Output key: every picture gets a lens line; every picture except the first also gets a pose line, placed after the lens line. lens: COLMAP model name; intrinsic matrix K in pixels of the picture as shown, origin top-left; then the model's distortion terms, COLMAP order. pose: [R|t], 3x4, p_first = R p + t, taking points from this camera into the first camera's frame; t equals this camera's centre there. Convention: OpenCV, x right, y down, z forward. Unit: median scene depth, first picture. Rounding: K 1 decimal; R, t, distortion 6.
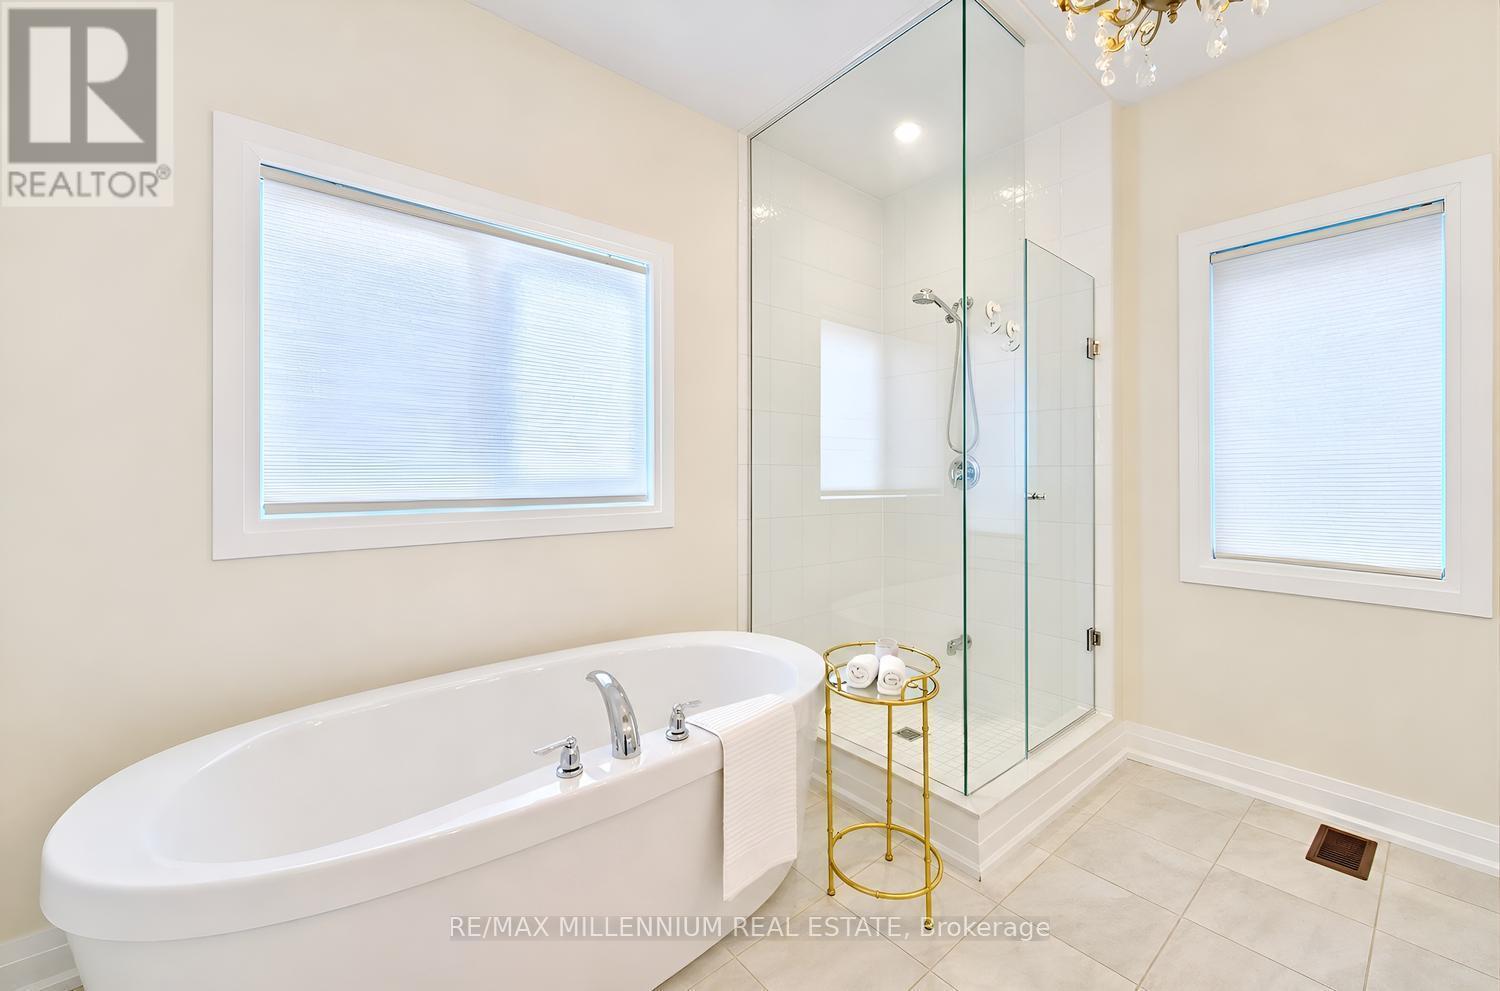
lens RADIAL K [[587.2, 0, 751.2], [0, 587.2, 472.7], [0, 0, 1]] dist [0.000201, 0.000040]
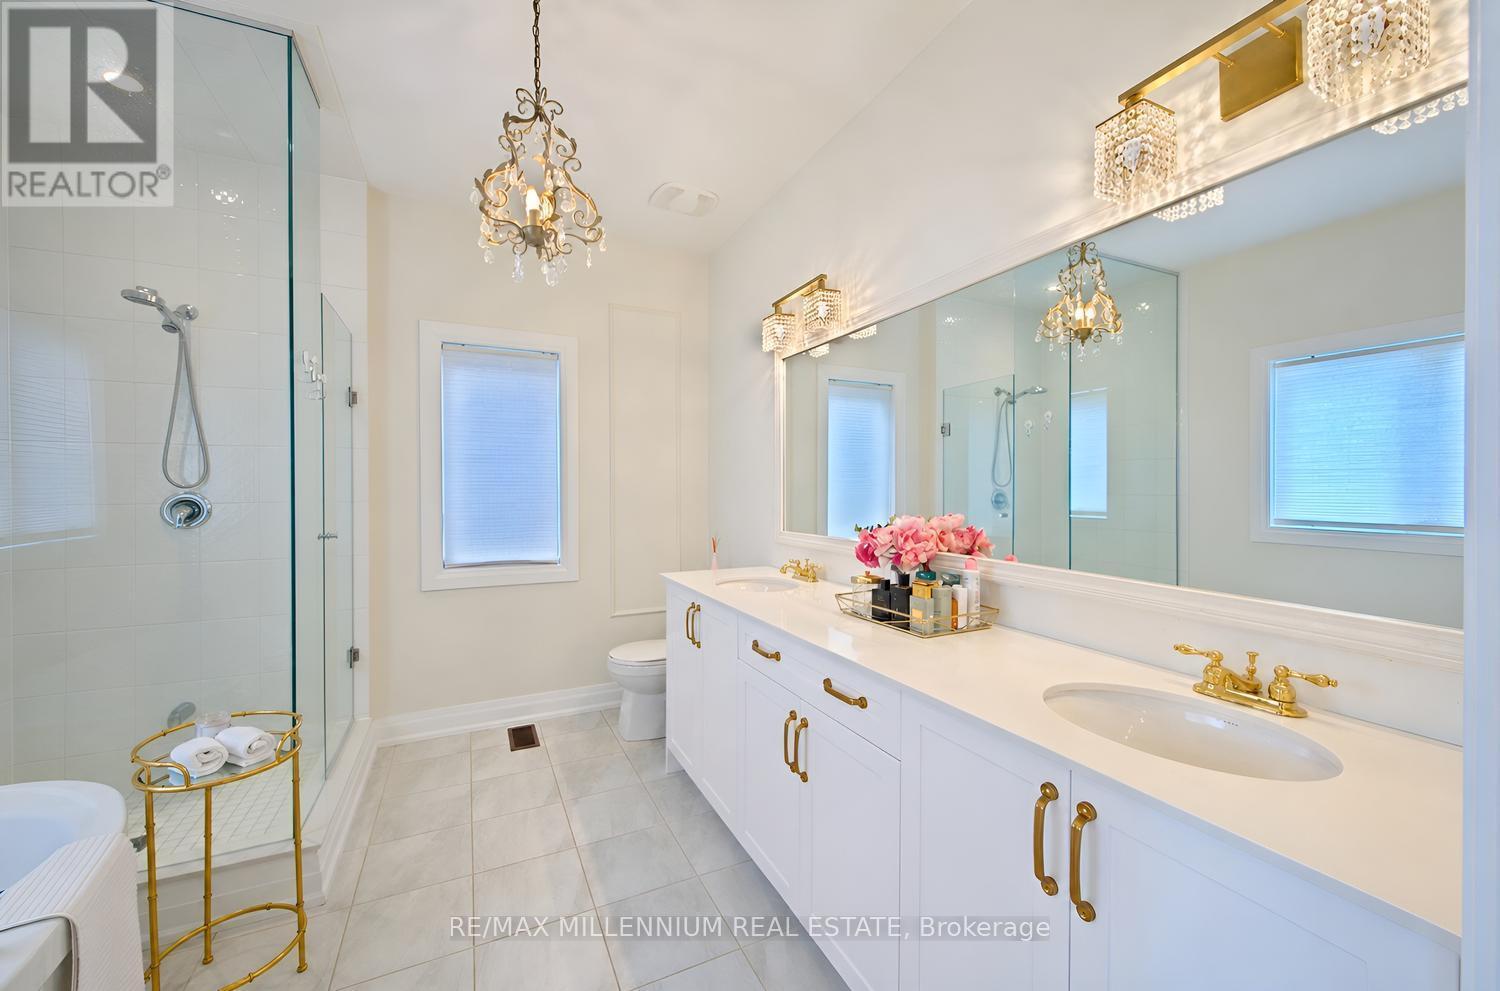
lens RADIAL K [[587.2, 0, 751.2], [0, 587.2, 472.7], [0, 0, 1]] dist [0.000201, 0.000040]
pose [[0.239753, 0.010617, 0.970776, -0.355815], [-0.001449, 0.999943, -0.010578, -0.061602], [-0.970833, 0.001129, 0.239755, -0.005990]]
